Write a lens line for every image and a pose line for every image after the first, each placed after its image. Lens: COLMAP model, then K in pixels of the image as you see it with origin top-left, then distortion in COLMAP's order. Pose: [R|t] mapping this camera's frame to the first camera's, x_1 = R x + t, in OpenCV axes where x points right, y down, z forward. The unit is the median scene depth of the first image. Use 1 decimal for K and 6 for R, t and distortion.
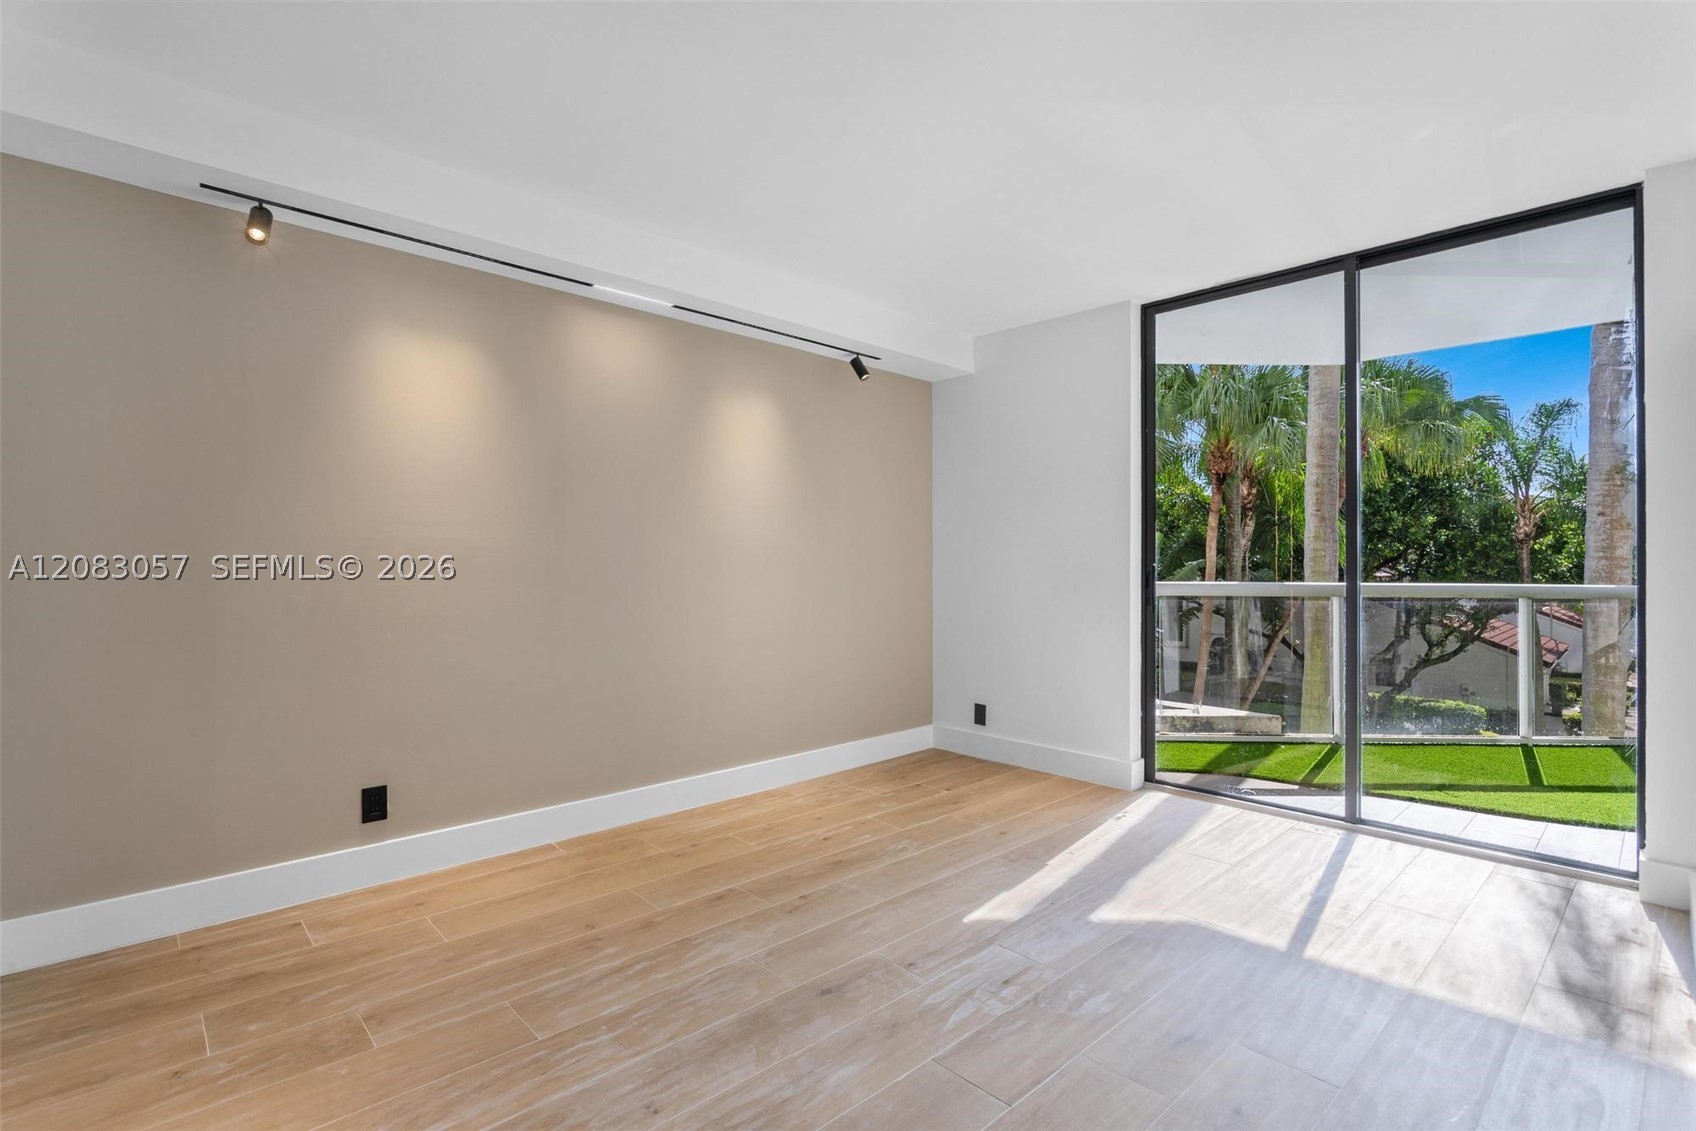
lens RADIAL K [[797.9, 0, 827.2], [0, 797.9, 569.0], [0, 0, 1]] dist [0.003179, 0.001377]
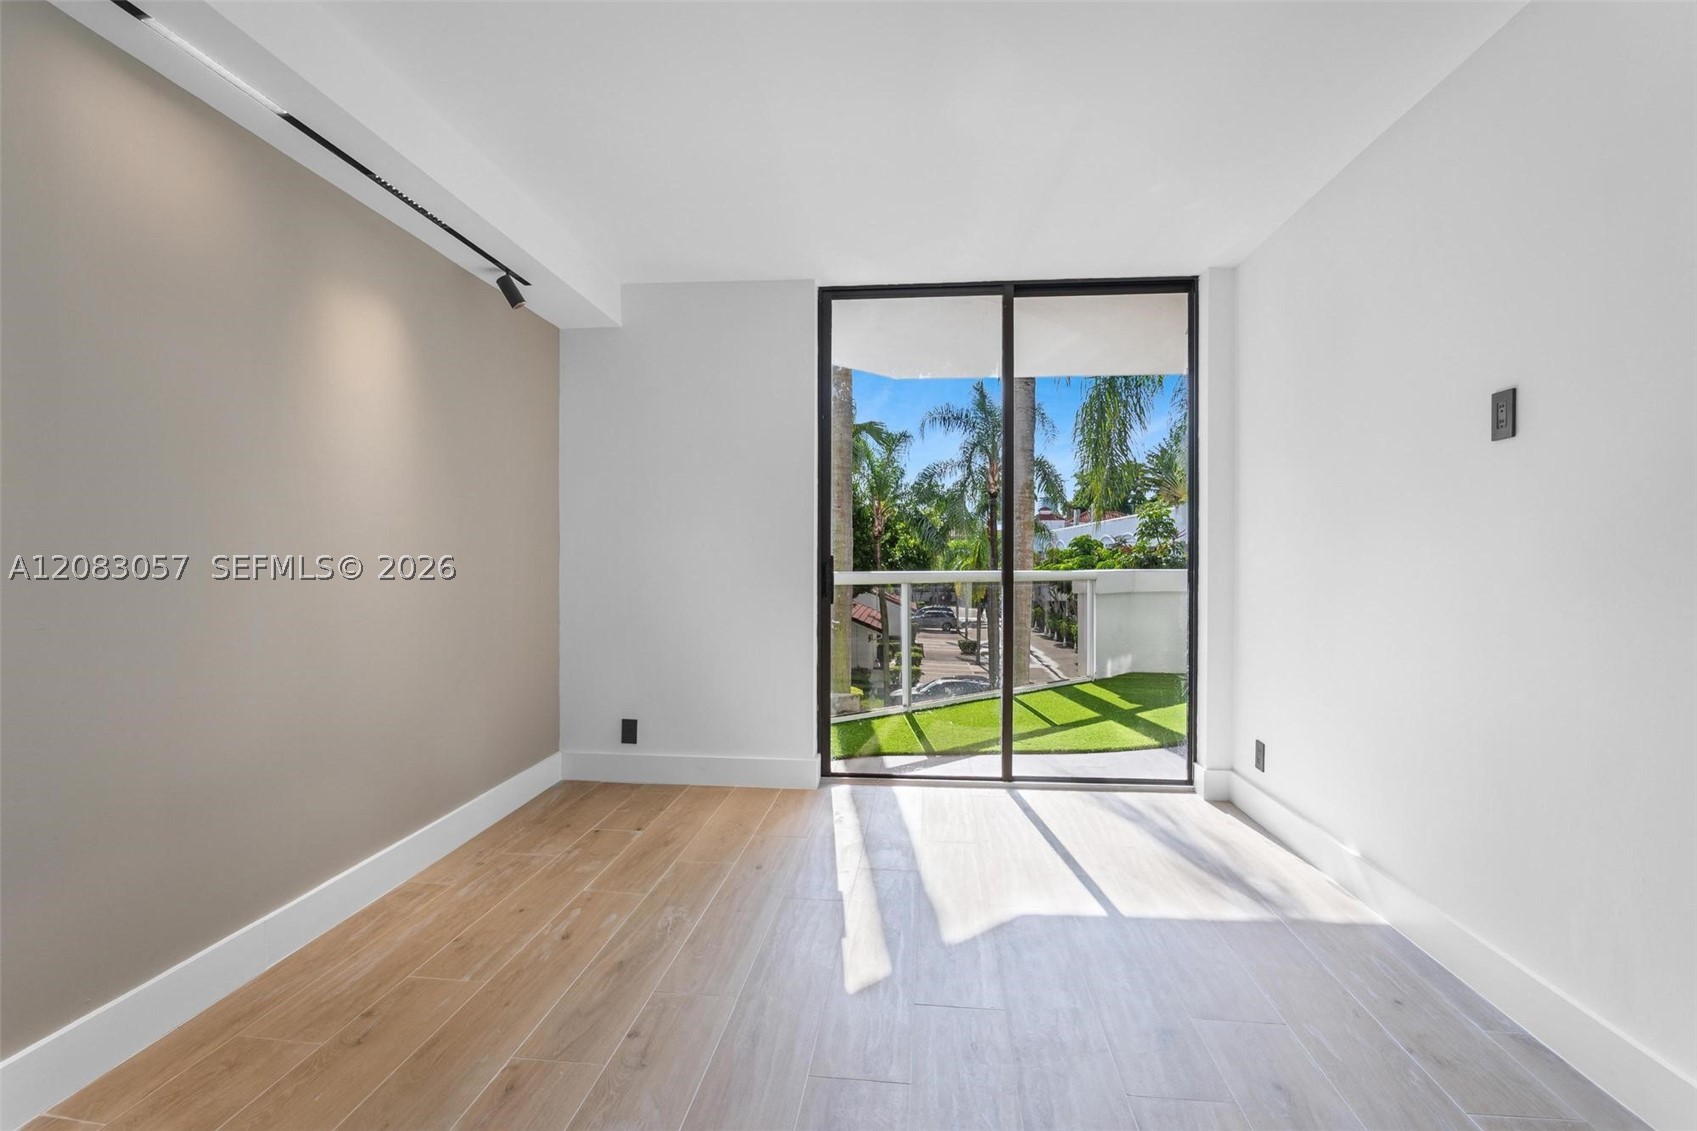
lens RADIAL K [[810.5, 0, 835.9], [0, 810.5, 567.4], [0, 0, 1]] dist [-0.002601, 0.000834]
pose [[0.756428, -0.007551, 0.654033, -0.249320], [0.000312, 0.999937, 0.011184, -0.001734], [-0.654076, -0.008256, 0.756383, 0.252139]]
